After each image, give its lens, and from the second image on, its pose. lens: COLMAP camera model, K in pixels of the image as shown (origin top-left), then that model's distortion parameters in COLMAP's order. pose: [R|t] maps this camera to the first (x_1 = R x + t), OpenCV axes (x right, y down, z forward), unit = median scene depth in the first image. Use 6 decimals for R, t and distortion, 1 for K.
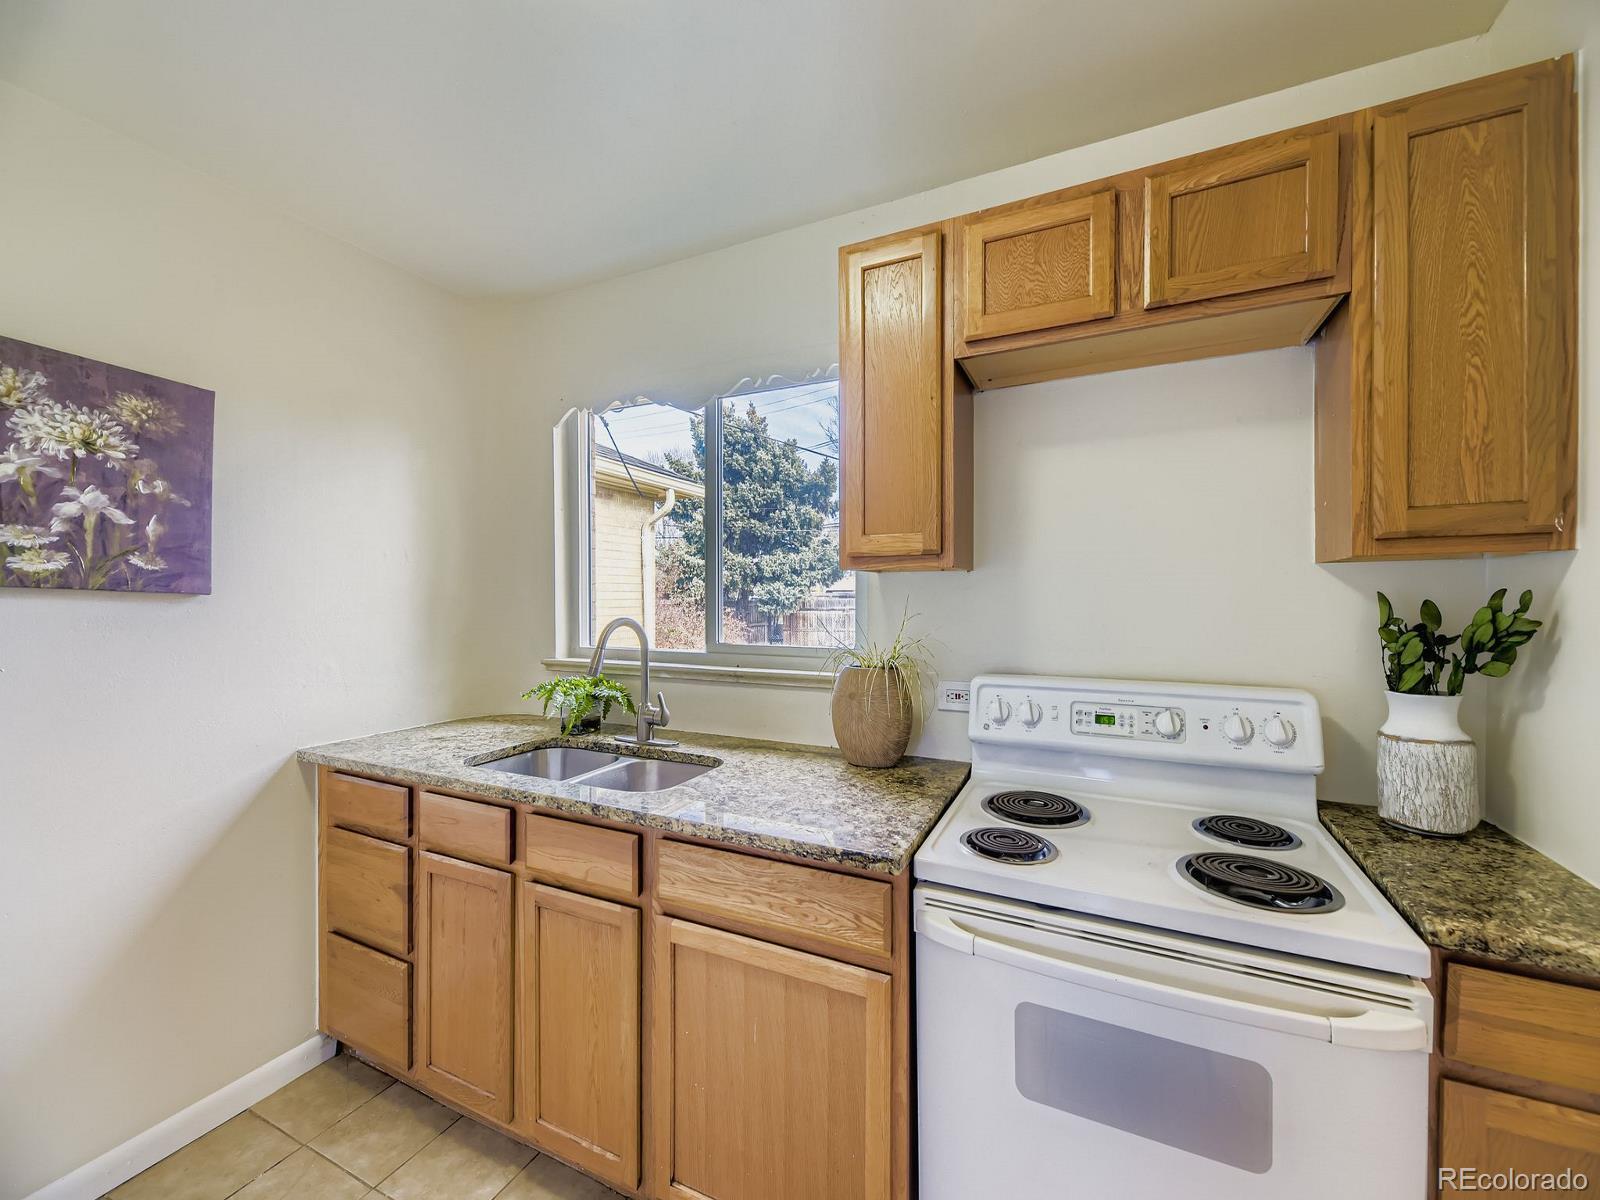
lens RADIAL K [[644.9, 0, 796.1], [0, 644.9, 598.6], [0, 0, 1]] dist [0.018154, -0.000605]
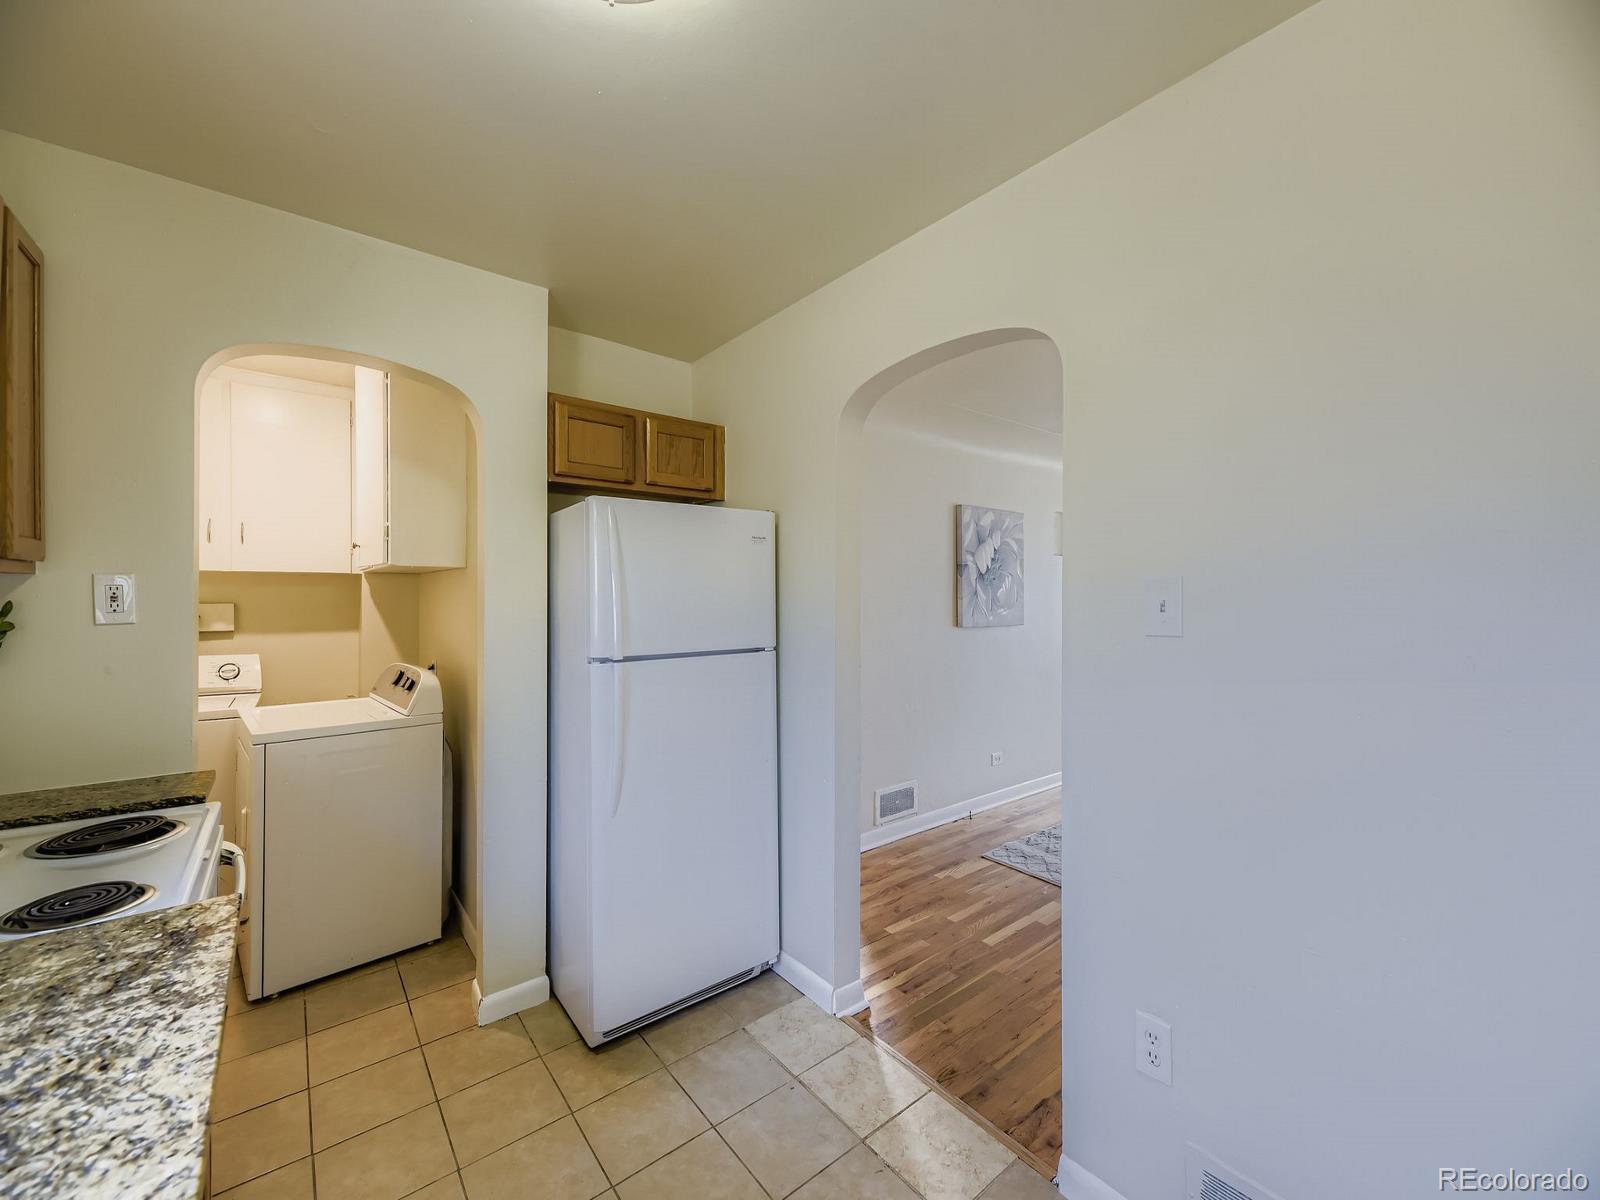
lens RADIAL K [[644.9, 0, 796.1], [0, 644.9, 598.6], [0, 0, 1]] dist [0.018154, -0.000605]
pose [[-0.896532, -0.001168, 0.442978, -0.813375], [0.001032, 0.999988, 0.004724, -0.017795], [-0.442978, 0.004693, -0.896520, 1.247181]]
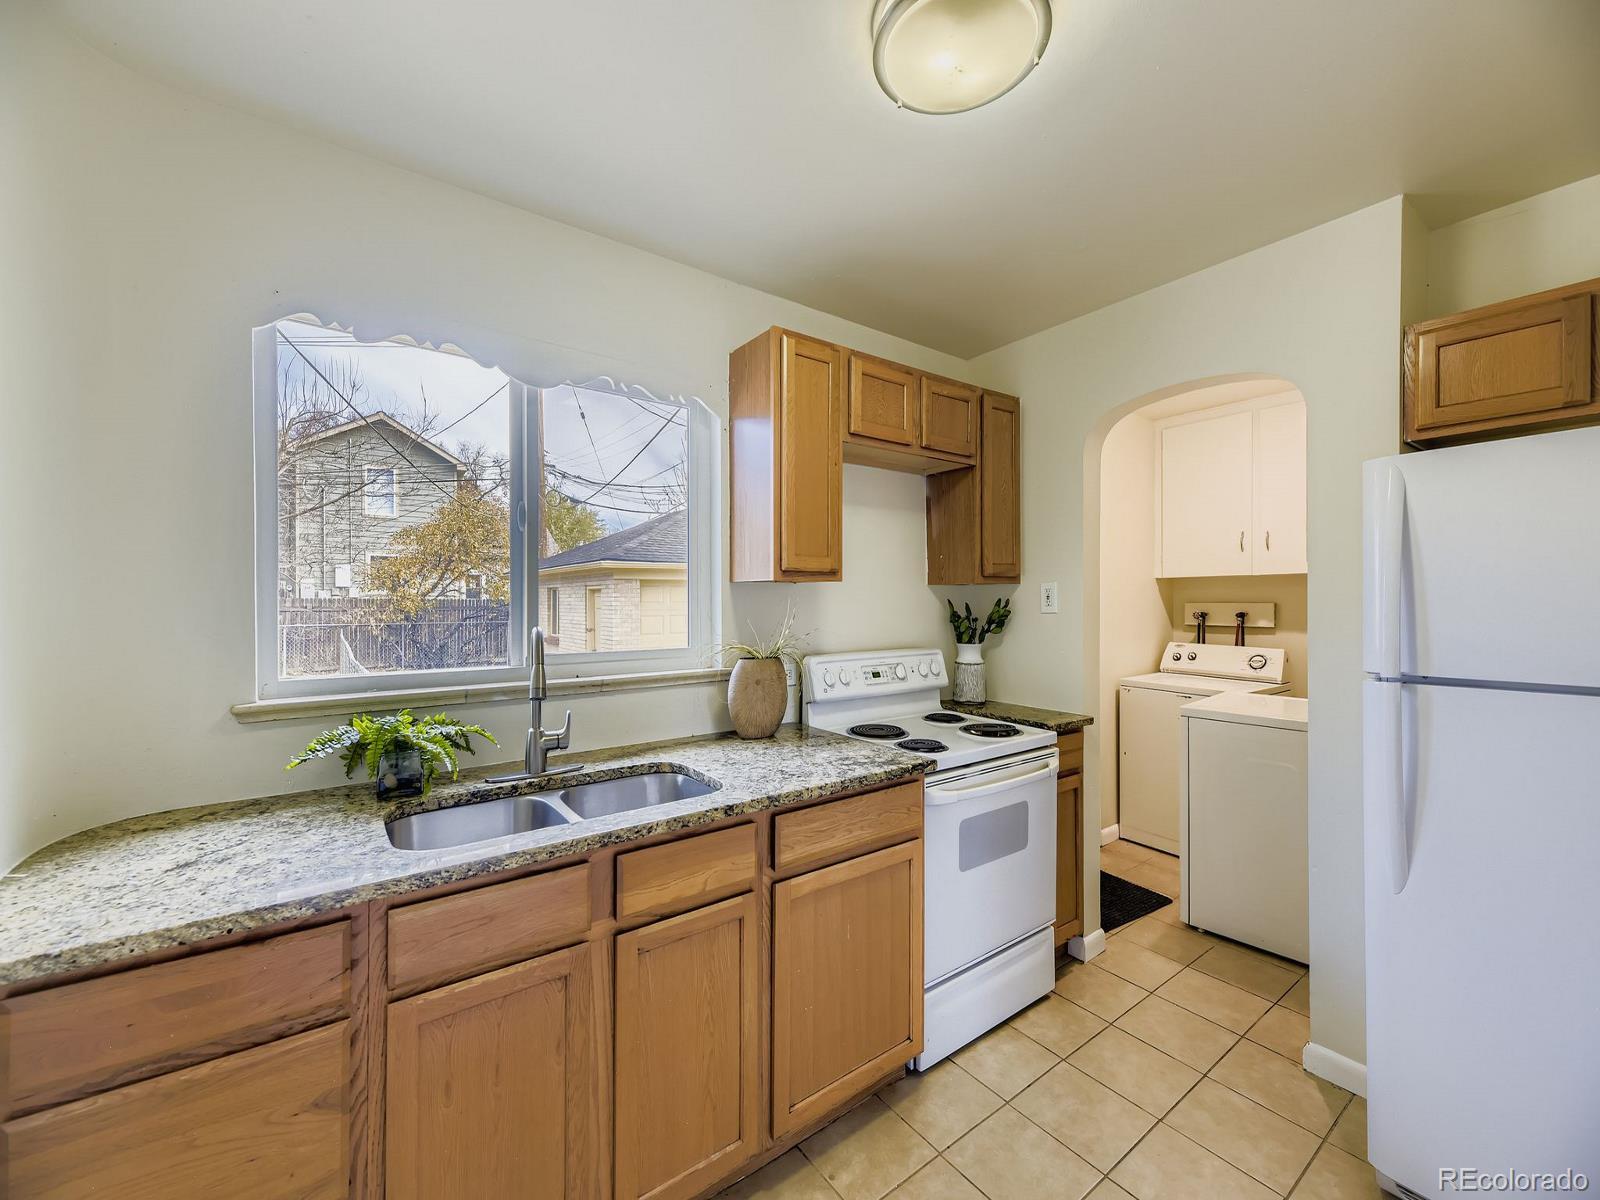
lens RADIAL K [[644.9, 0, 796.1], [0, 644.9, 598.6], [0, 0, 1]] dist [0.018154, -0.000605]
pose [[0.466827, 0.003961, 0.884340, -1.232603], [0.005127, 0.999961, -0.007185, 0.000864], [-0.884334, 0.007888, 0.466788, 0.458100]]
